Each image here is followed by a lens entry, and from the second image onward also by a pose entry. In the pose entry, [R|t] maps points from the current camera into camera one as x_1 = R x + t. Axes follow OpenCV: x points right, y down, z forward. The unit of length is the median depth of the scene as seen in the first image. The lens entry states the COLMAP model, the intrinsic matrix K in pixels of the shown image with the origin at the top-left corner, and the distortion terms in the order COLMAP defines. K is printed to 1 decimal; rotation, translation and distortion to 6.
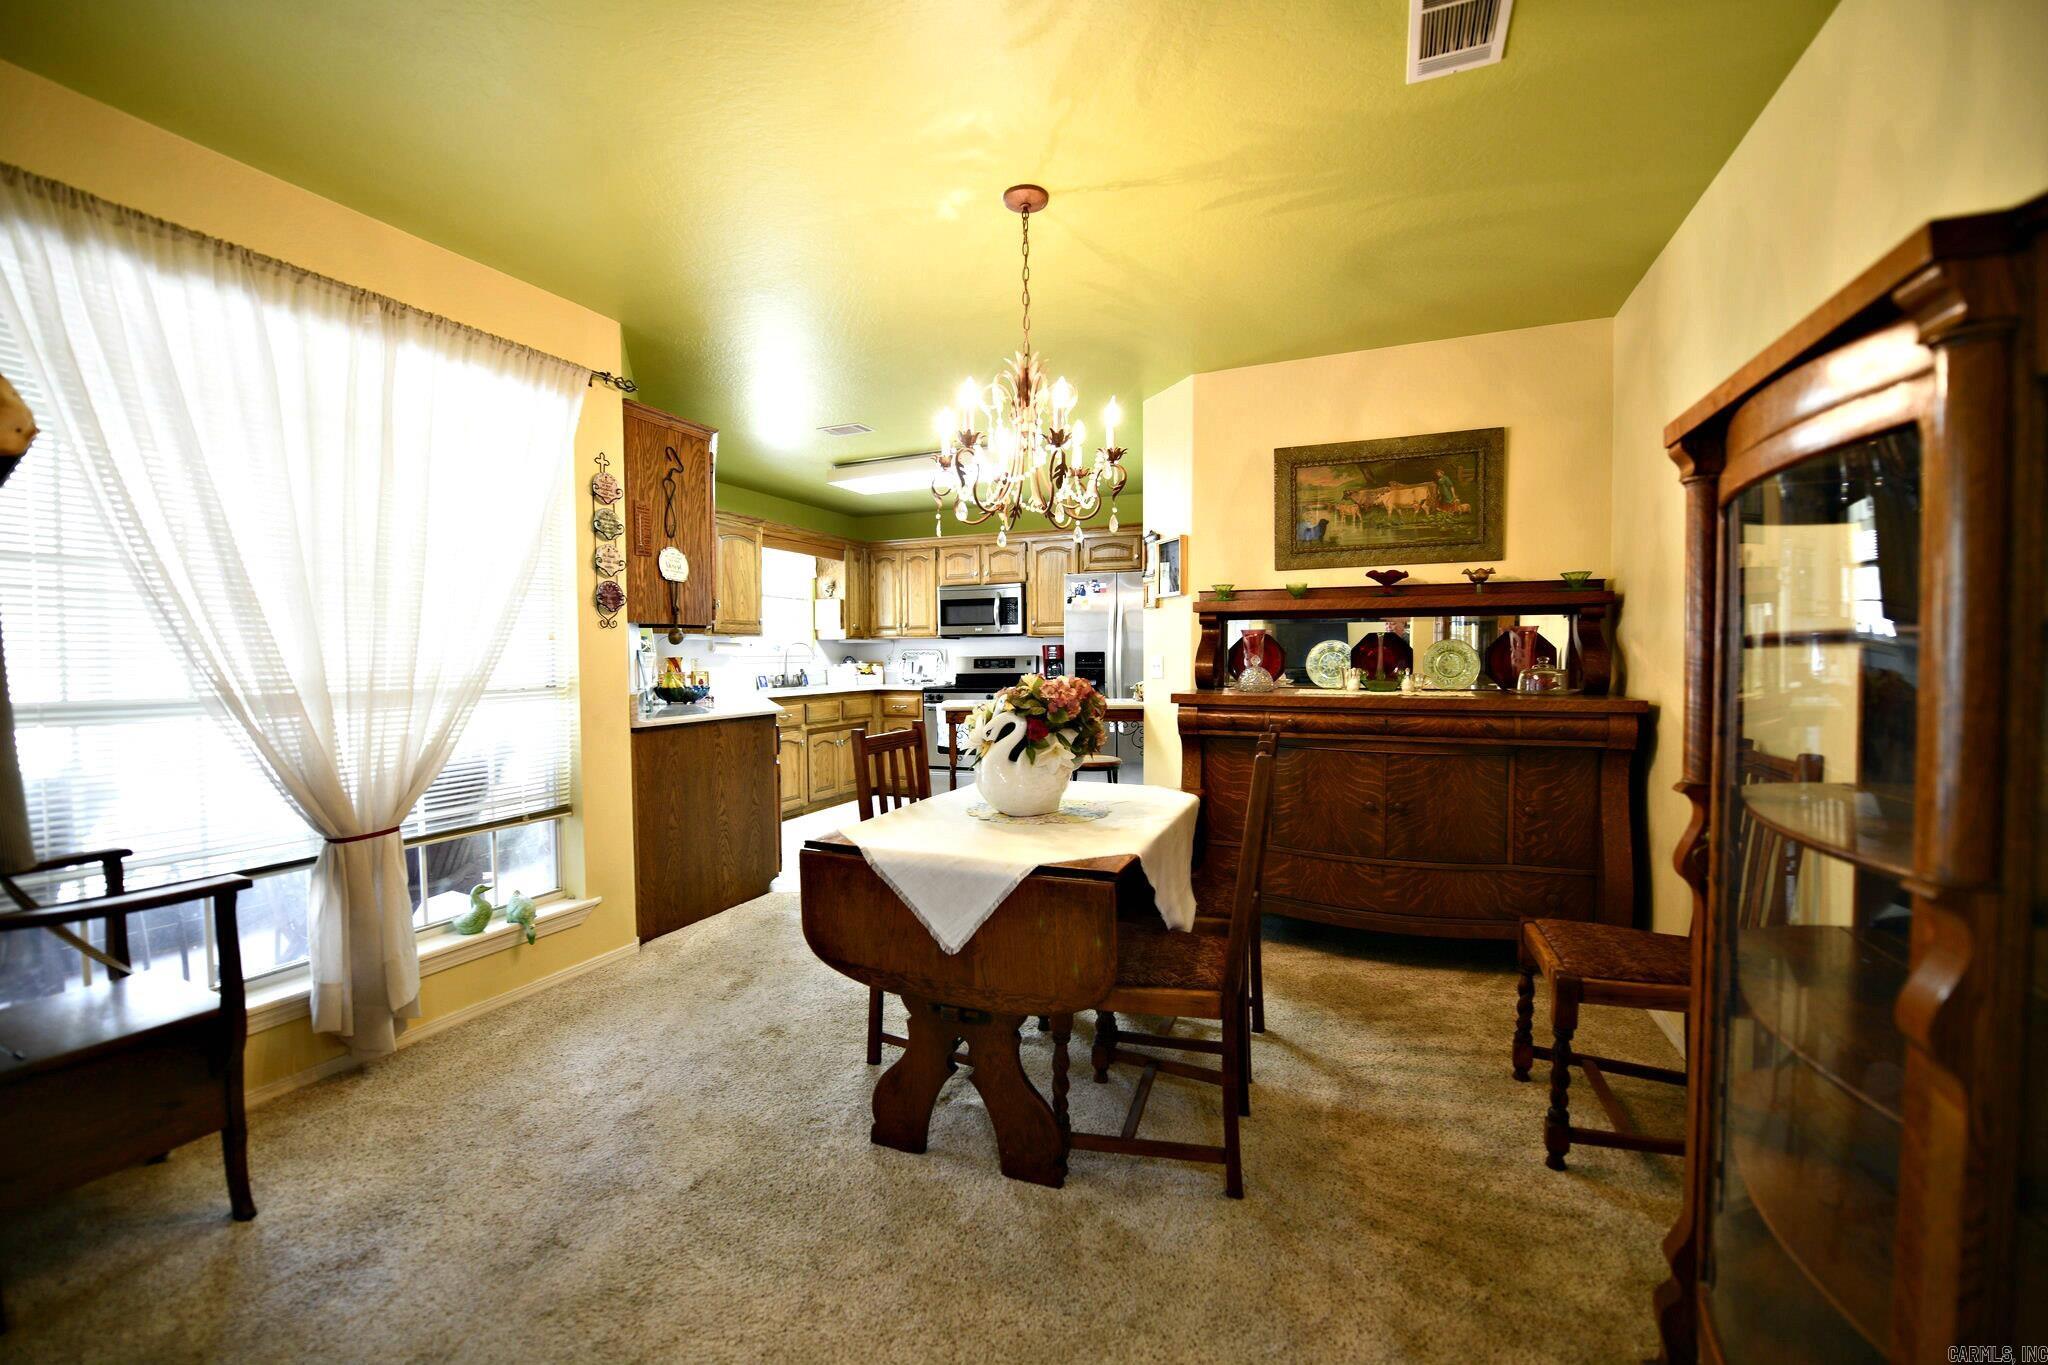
lens RADIAL K [[817.6, 0, 1020.0], [0, 817.6, 683.2], [0, 0, 1]] dist [-0.012915, -0.003335]
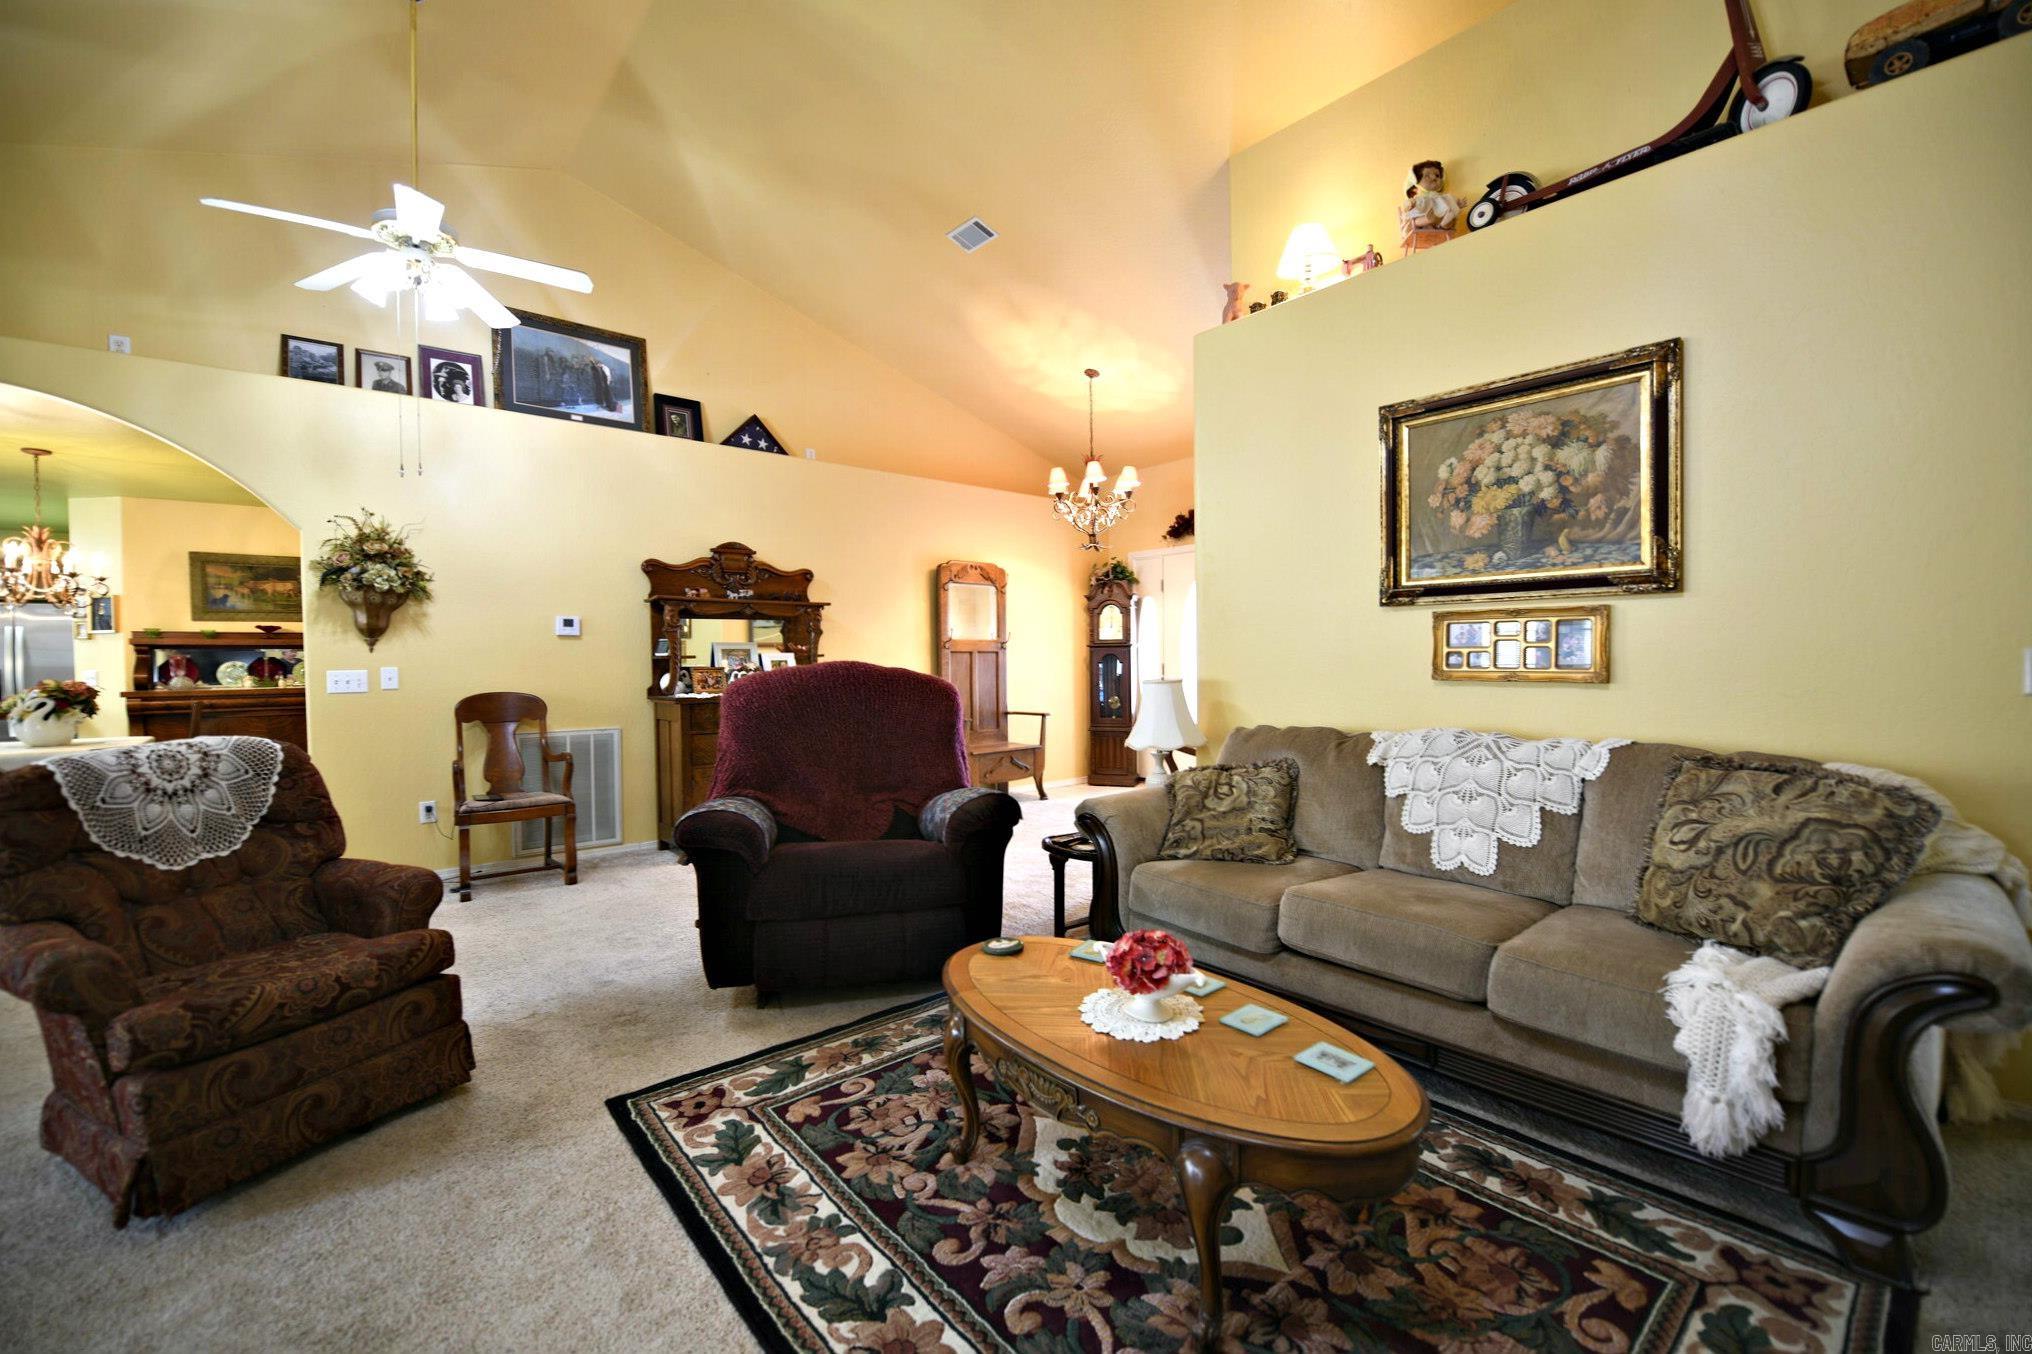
lens RADIAL K [[811.2, 0, 1012.1], [0, 811.2, 677.7], [0, 0, 1]] dist [-0.012915, -0.003335]
pose [[0.440492, -0.020292, 0.897527, -0.449351], [0.040117, 0.999191, 0.002902, 0.048076], [-0.896860, 0.034728, 0.440950, -1.329019]]
